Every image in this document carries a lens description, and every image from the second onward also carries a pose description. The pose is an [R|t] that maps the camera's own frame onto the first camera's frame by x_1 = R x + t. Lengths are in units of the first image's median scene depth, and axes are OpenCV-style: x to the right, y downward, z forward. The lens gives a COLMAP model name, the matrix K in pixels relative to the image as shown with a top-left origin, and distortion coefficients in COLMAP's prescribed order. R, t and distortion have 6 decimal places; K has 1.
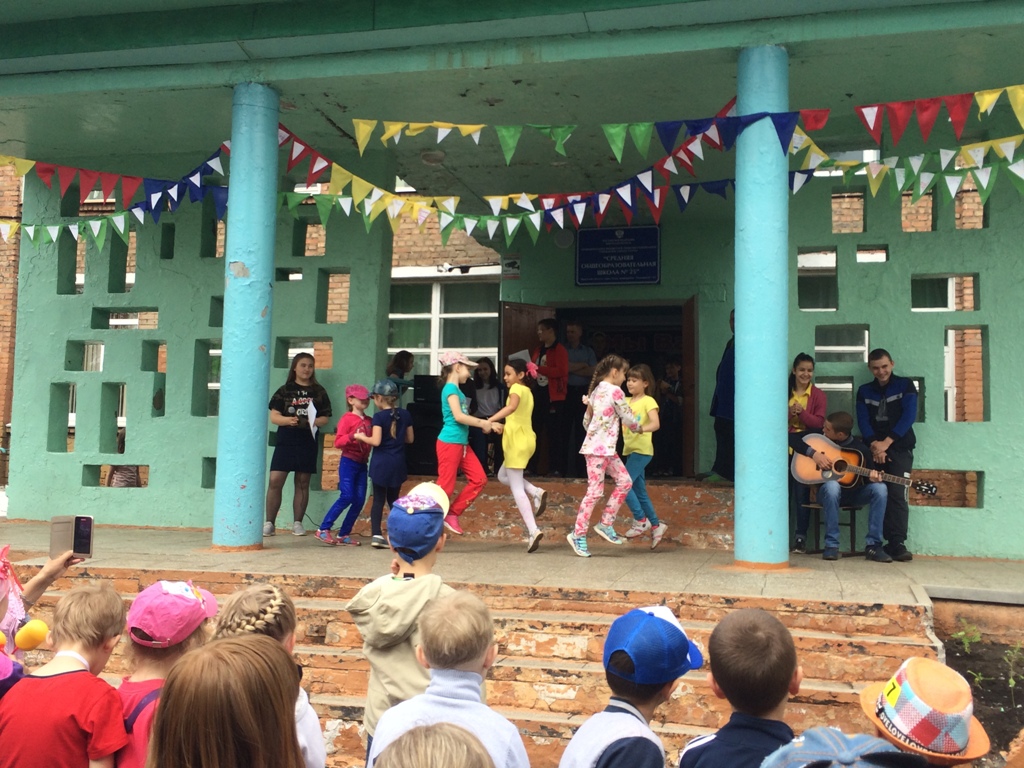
lens RADIAL K [[1071.4, 0, 513.9], [0, 1071.4, 383.0], [0, 0, 1]] dist [0.054991, 0.000000]
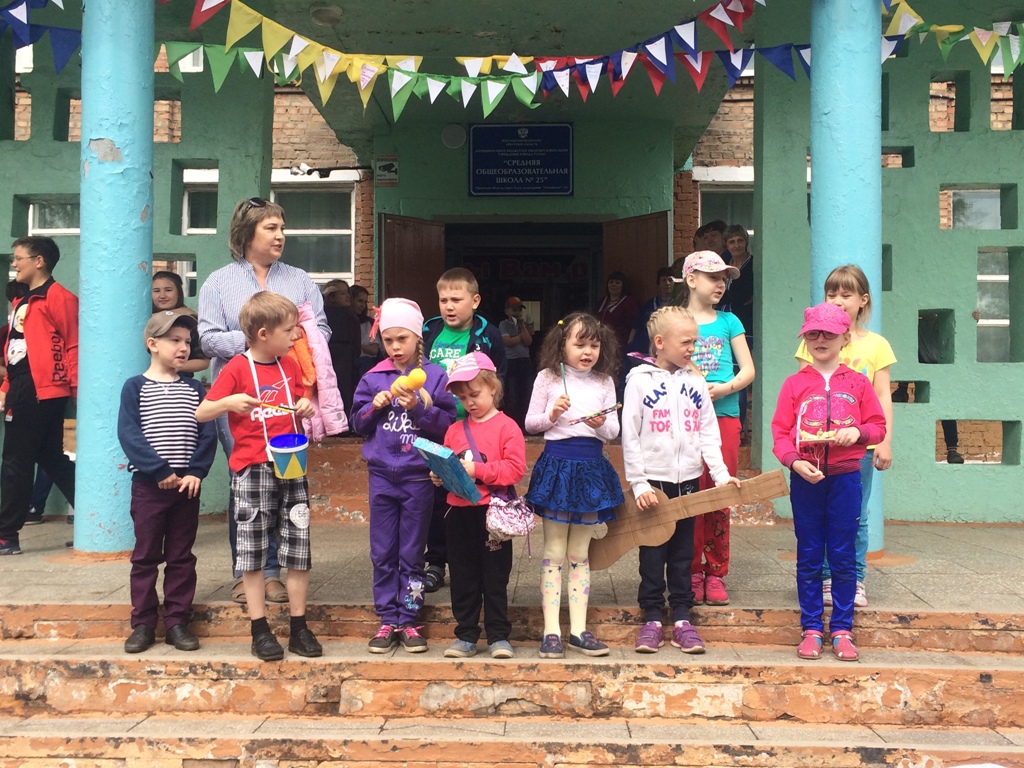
lens RADIAL K [[1168.9, 0, 513.8], [0, 1168.9, 386.0], [0, 0, 1]] dist [0.052054, 0.000000]
pose [[0.979171, -0.012380, 0.202657, -0.155891], [0.000208, 0.998200, 0.059977, -0.000912], [-0.203035, -0.058685, 0.977411, 0.208519]]
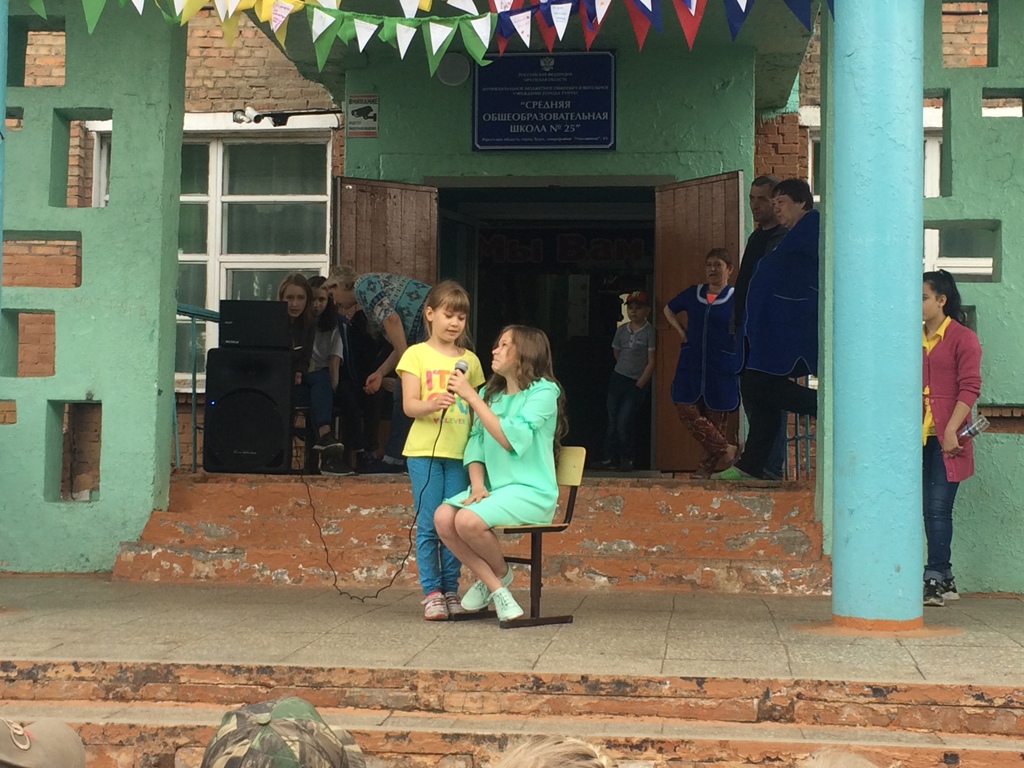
lens RADIAL K [[1735.1, 0, 511.2], [0, 1735.1, 383.2], [0, 0, 1]] dist [0.054627, 0.000000]
pose [[0.990645, -0.001627, 0.136454, -0.091027], [-0.003827, 0.999205, 0.039692, -0.000595], [-0.136410, -0.039843, 0.989851, 0.072579]]
